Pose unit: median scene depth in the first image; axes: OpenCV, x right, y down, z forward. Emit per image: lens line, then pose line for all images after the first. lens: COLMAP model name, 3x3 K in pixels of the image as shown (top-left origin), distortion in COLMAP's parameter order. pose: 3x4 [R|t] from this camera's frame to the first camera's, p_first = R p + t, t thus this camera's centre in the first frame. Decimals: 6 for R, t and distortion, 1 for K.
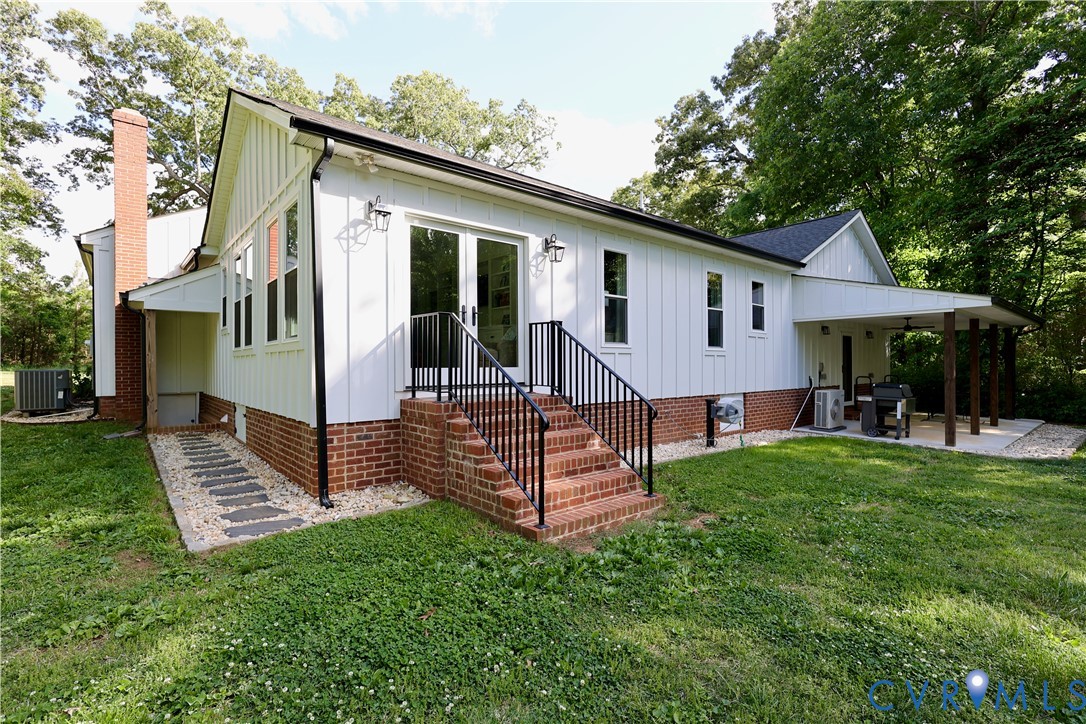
lens RADIAL K [[495.9, 0, 543.0], [0, 495.9, 362.0], [0, 0, 1]] dist [-0.000923, -0.000554]
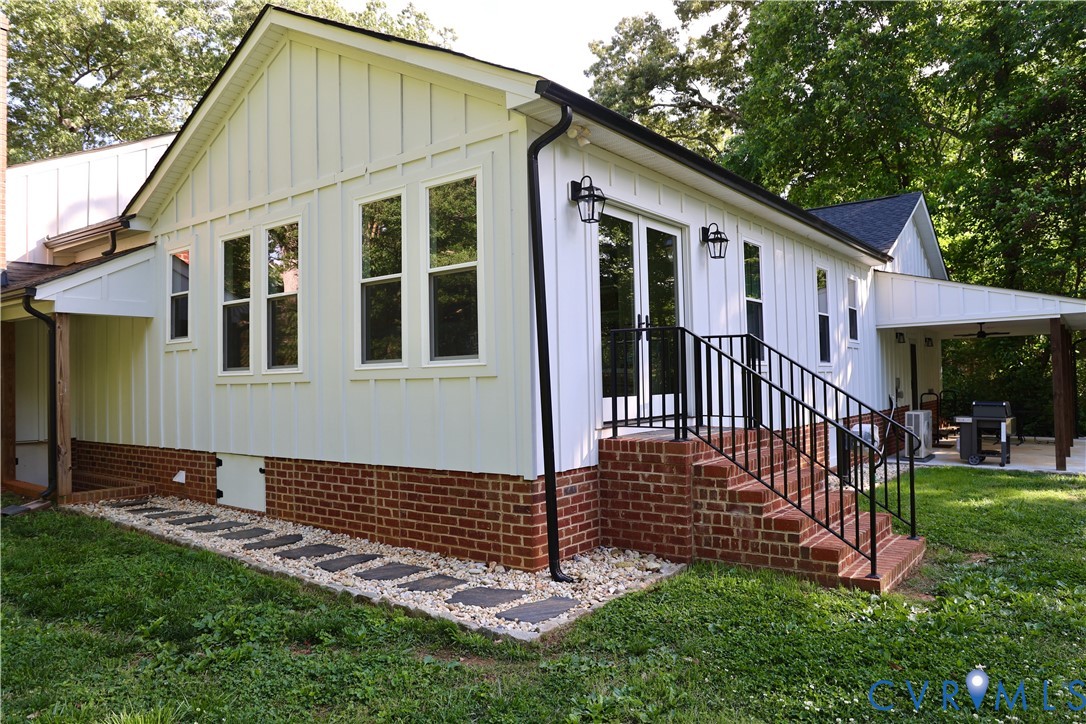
lens RADIAL K [[742.4, 0, 546.1], [0, 742.4, 347.9], [0, 0, 1]] dist [-0.121407, 0.095346]
pose [[0.977344, -0.006612, 0.211556, -0.390941], [0.015456, 0.999073, -0.040177, -0.012862], [-0.211094, 0.042537, 0.976540, -0.062408]]
